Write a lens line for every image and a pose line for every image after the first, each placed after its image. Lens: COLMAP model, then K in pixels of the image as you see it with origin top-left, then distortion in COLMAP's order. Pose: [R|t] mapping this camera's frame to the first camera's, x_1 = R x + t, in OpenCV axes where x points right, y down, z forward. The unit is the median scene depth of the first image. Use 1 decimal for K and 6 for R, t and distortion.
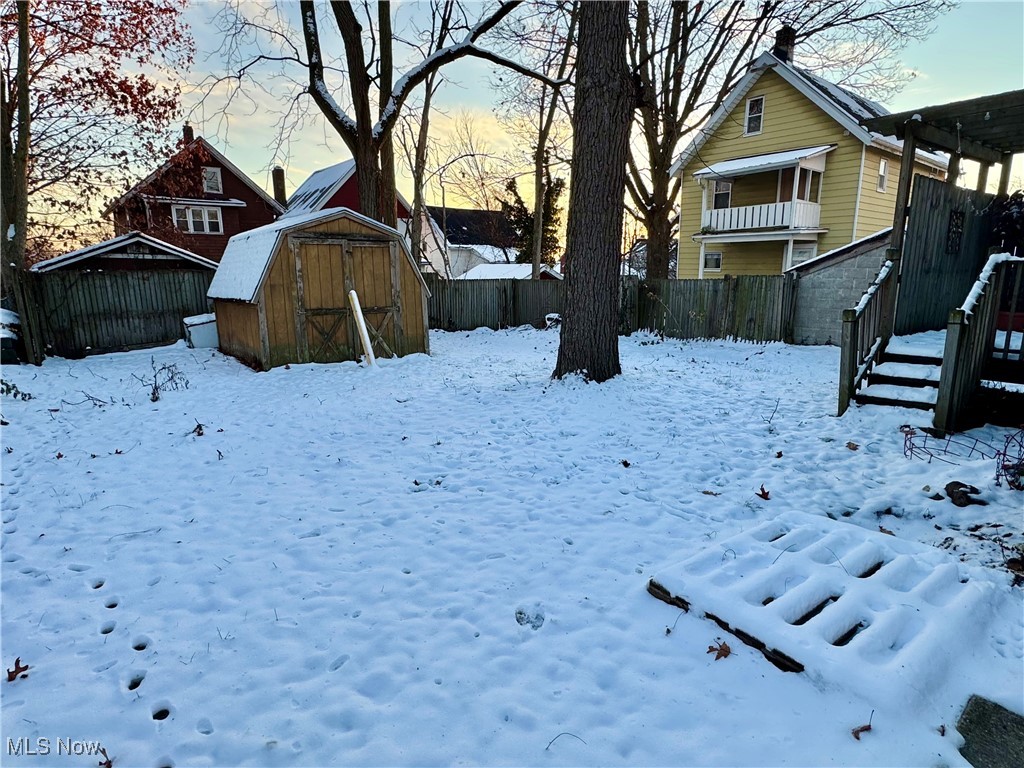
lens RADIAL K [[568.2, 0, 512.3], [0, 568.2, 382.5], [0, 0, 1]] dist [0.000193, -0.000064]
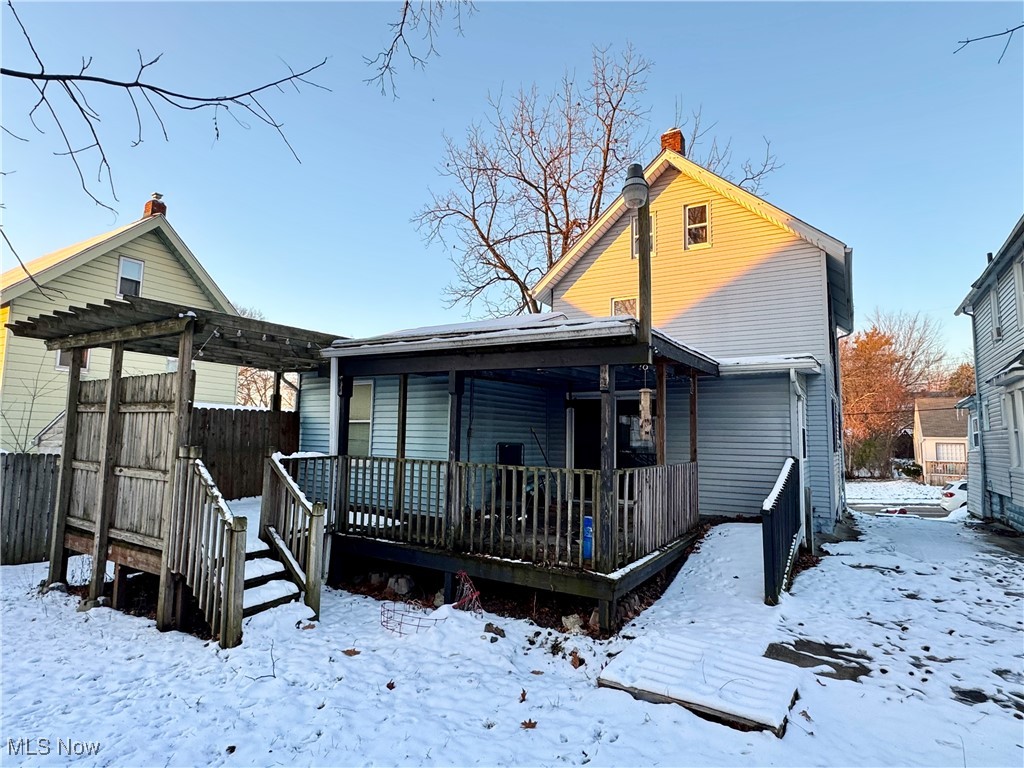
lens RADIAL K [[568.2, 0, 511.2], [0, 568.2, 385.5], [0, 0, 1]] dist [0.000193, -0.000064]
pose [[-0.337405, 0.092342, 0.936820, -0.423490], [0.178077, 0.983470, -0.032804, -0.252291], [-0.924363, 0.155758, -0.348271, 1.060796]]
